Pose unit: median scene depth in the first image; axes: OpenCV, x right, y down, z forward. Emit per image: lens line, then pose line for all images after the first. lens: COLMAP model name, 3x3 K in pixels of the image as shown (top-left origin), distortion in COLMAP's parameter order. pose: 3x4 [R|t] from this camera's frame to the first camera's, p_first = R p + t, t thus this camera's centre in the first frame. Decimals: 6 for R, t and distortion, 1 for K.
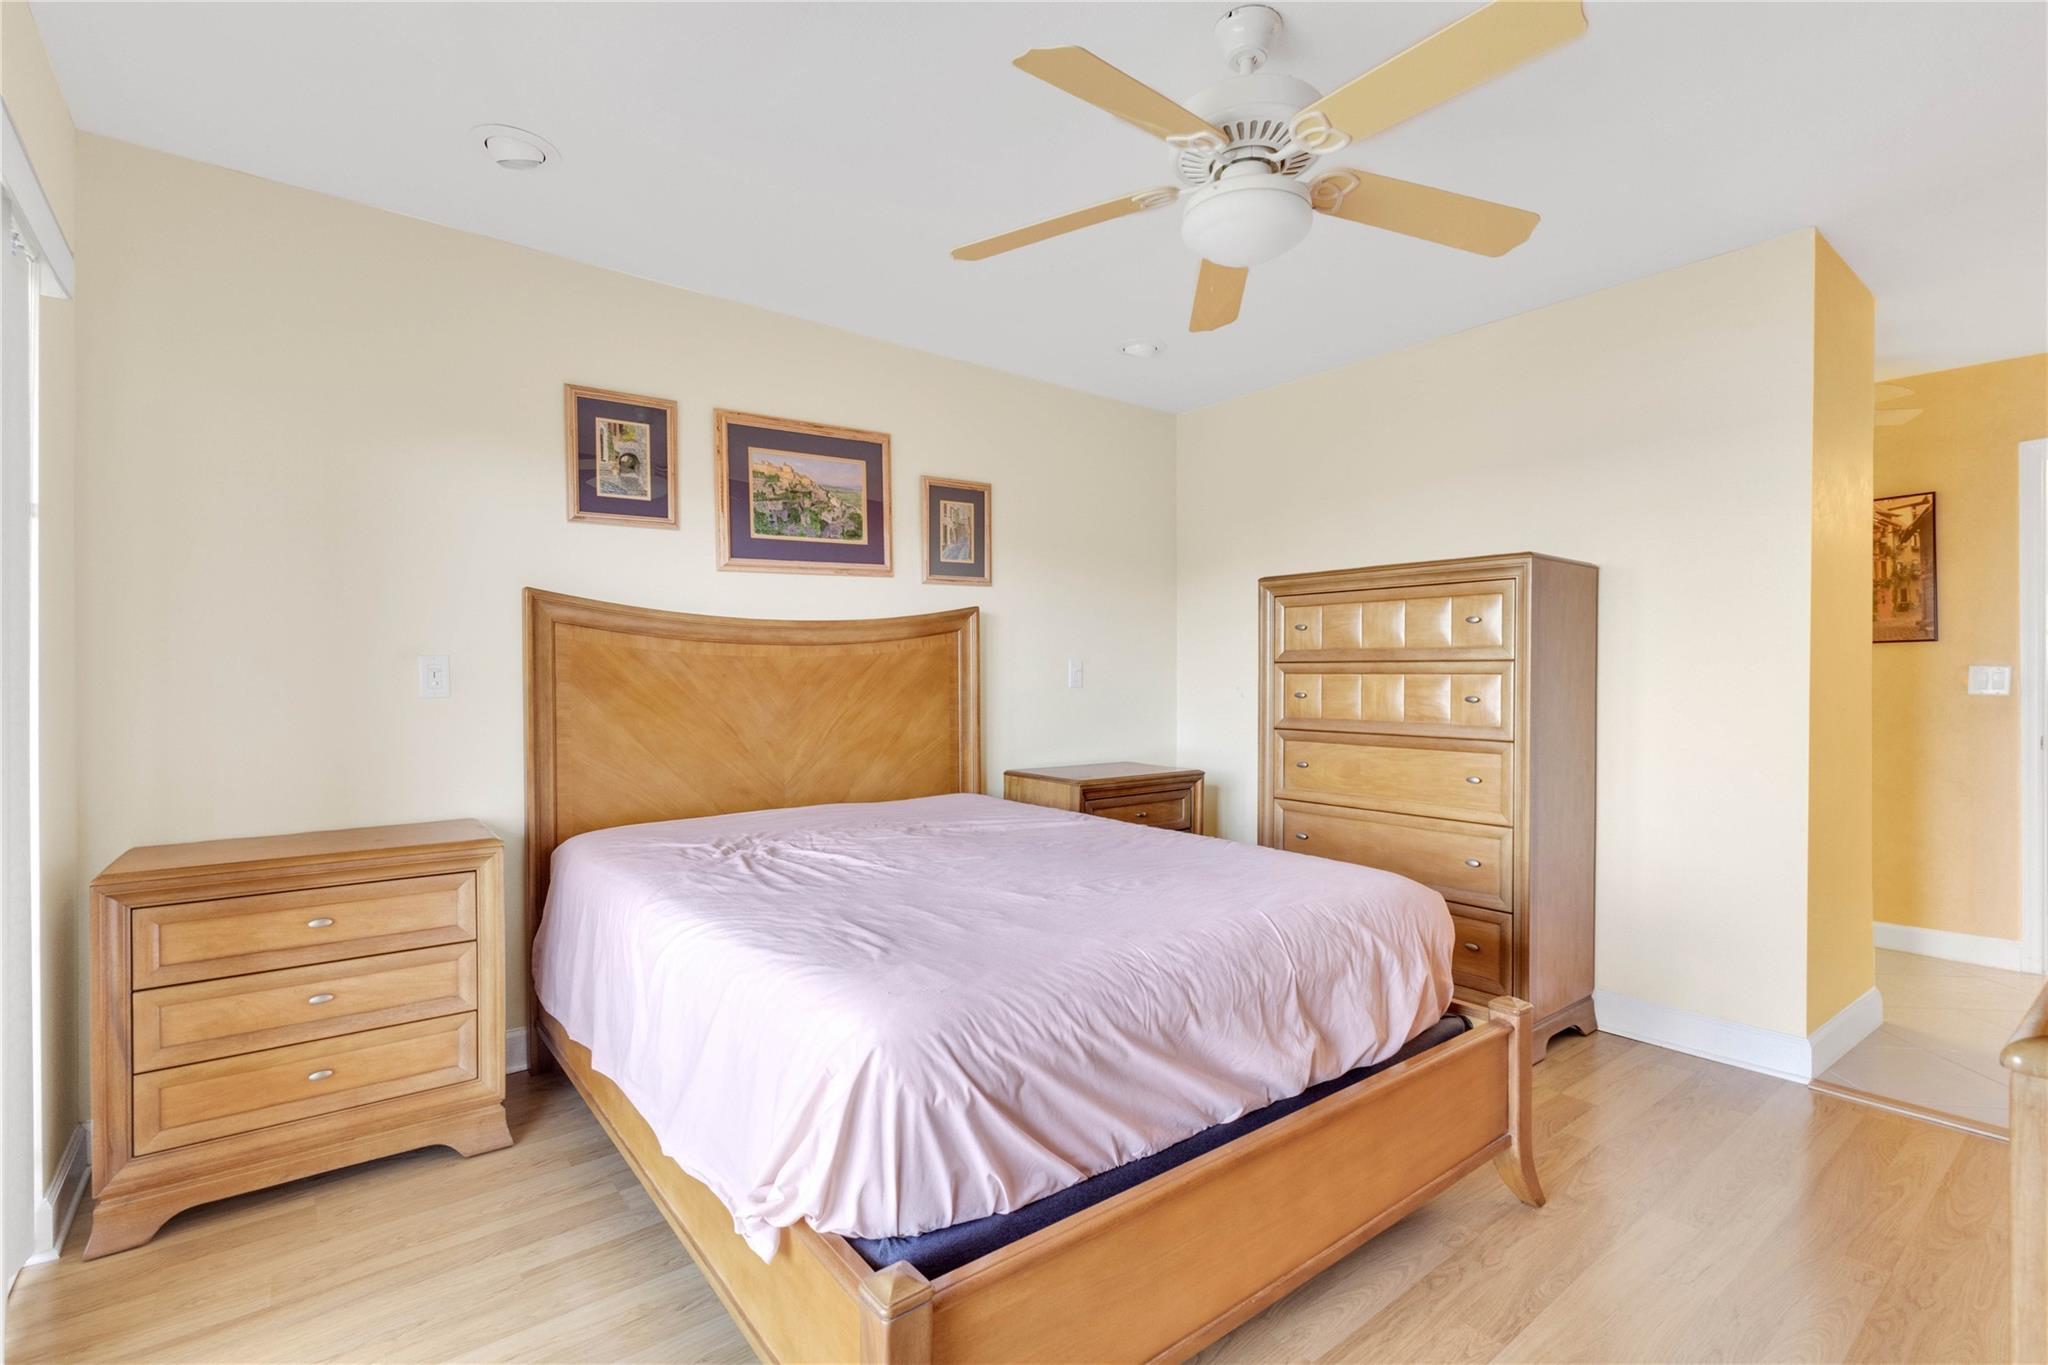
lens RADIAL K [[942.4, 0, 1043.5], [0, 942.4, 672.6], [0, 0, 1]] dist [0.002708, 0.000386]
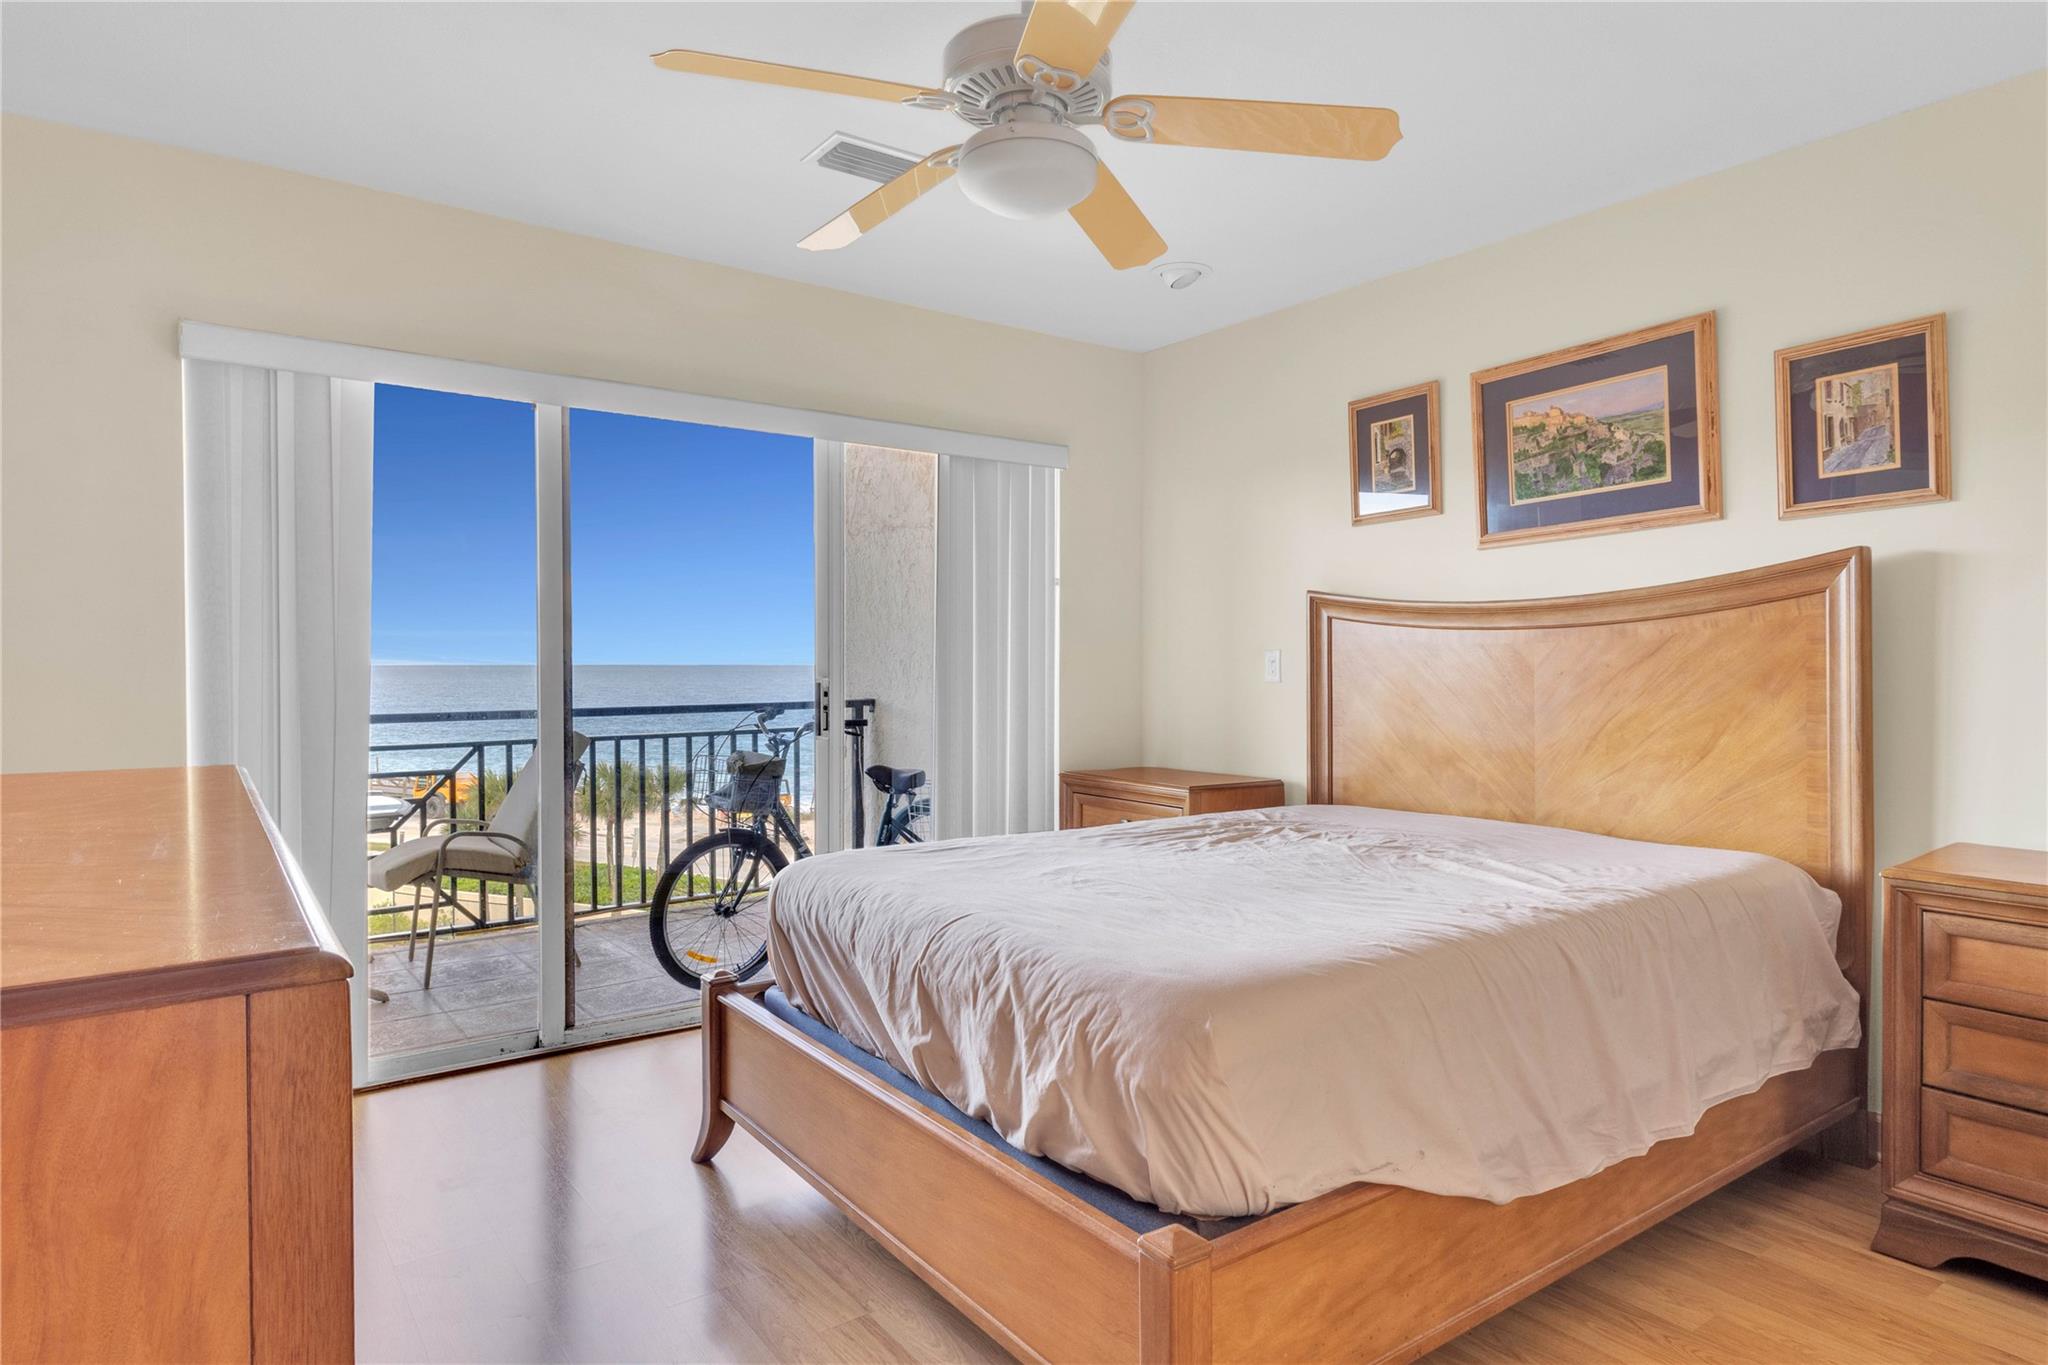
lens RADIAL K [[1152.9, 0, 1020.3], [0, 1152.9, 672.5], [0, 0, 1]] dist [-0.000956, 0.000226]
pose [[-0.044424, 0.012230, -0.998938, 0.745150], [0.012111, 0.999858, 0.011703, -0.007778], [0.998939, -0.011578, -0.044566, 0.574471]]
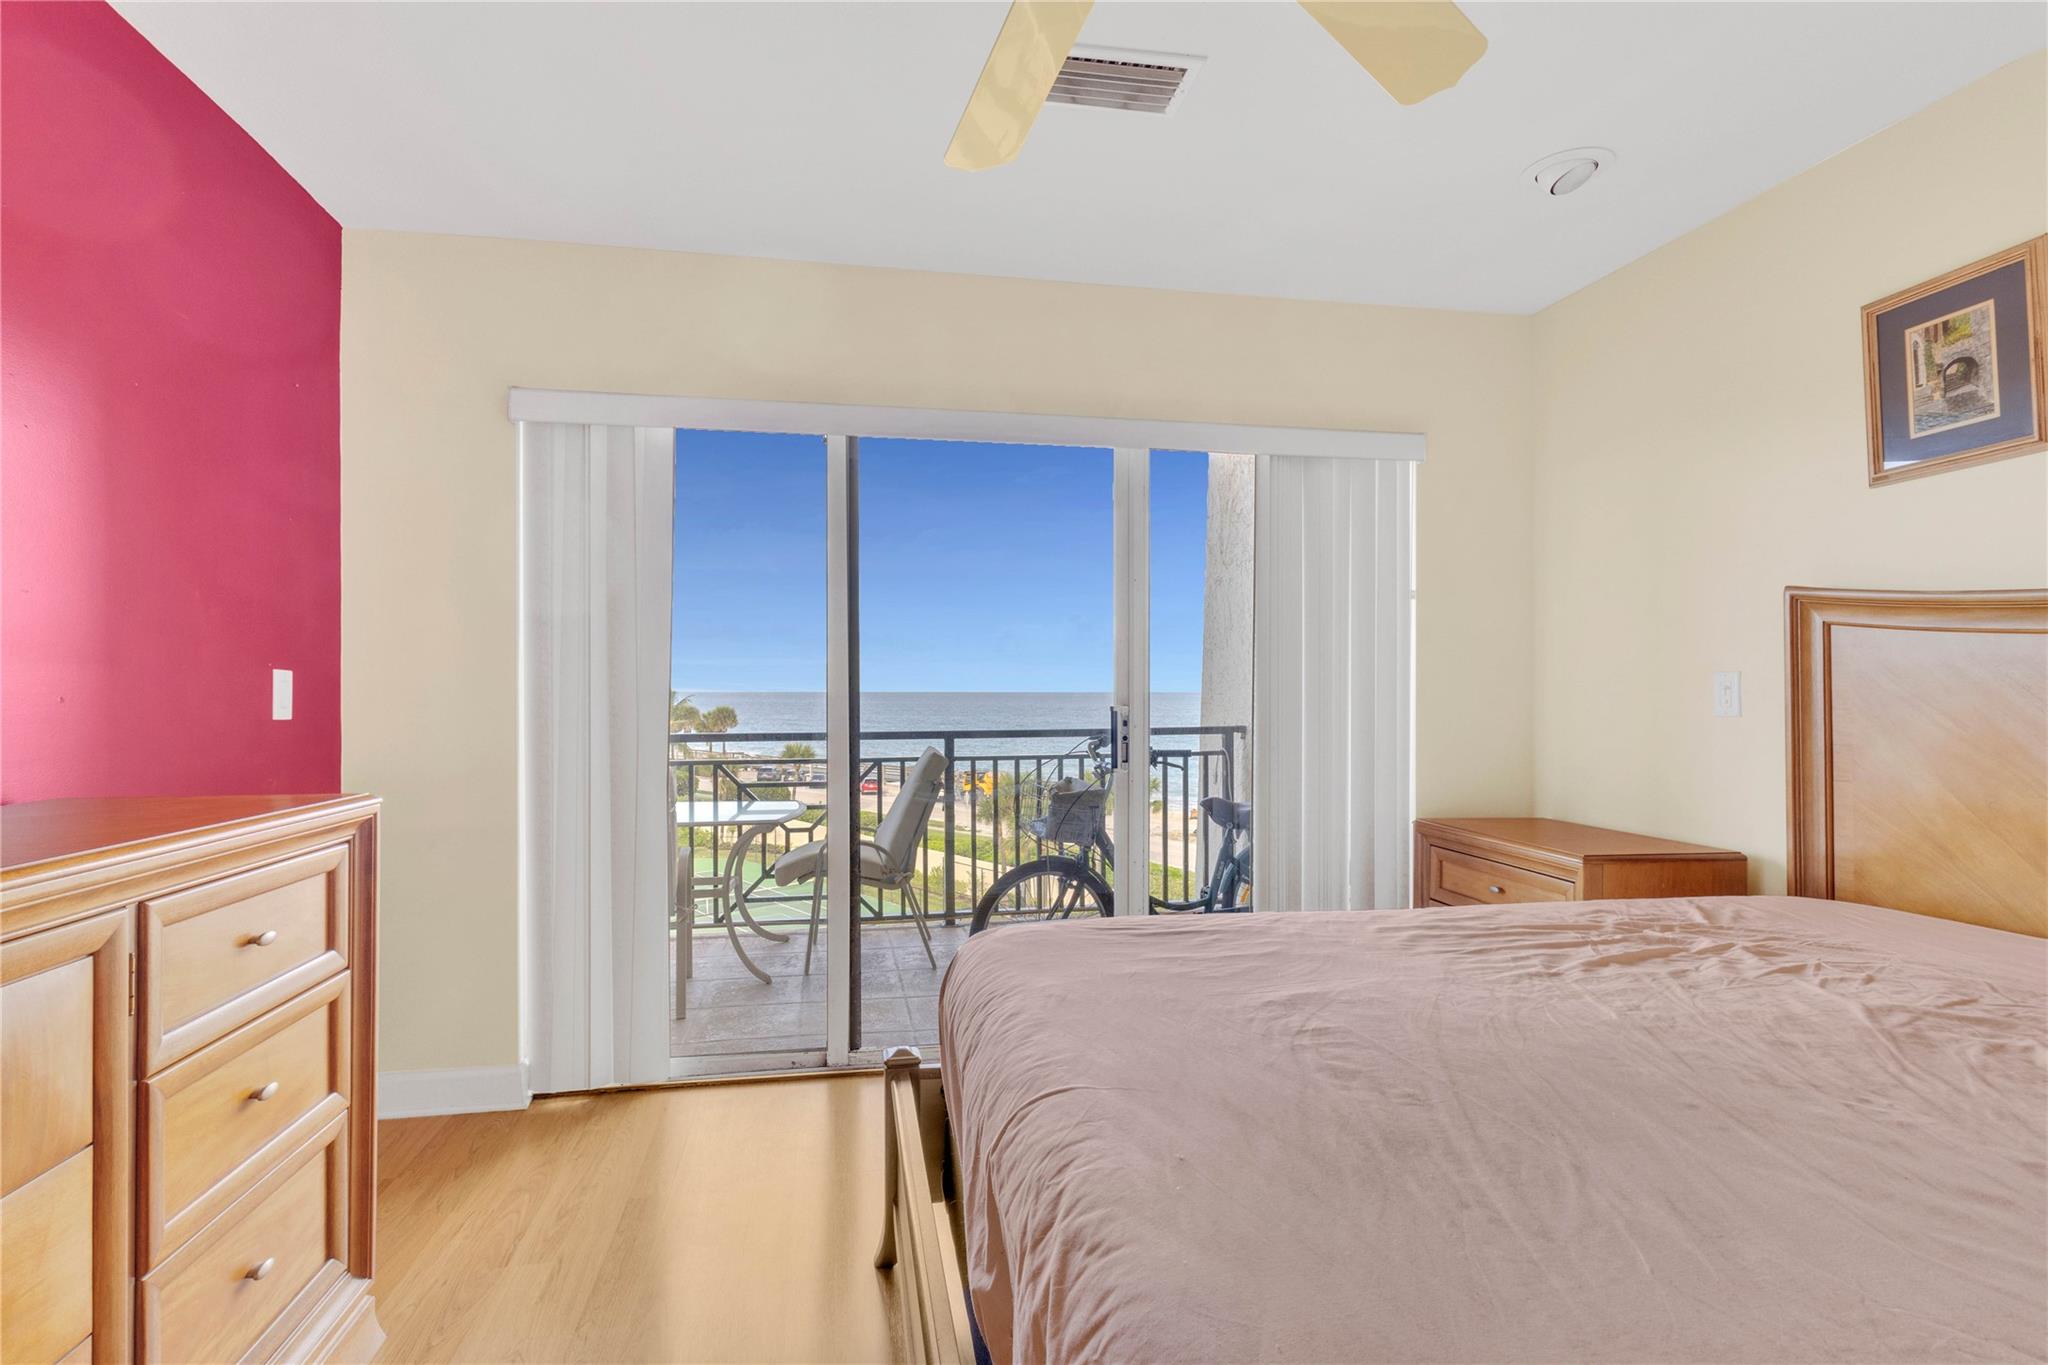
lens RADIAL K [[936.8, 0, 1000.5], [0, 936.8, 684.7], [0, 0, 1]] dist [0.004555, 0.000412]
pose [[-0.488703, -0.001948, -0.872448, 0.417520], [0.011728, 0.999892, -0.008802, -0.004452], [0.872371, -0.014534, -0.488628, 0.653438]]
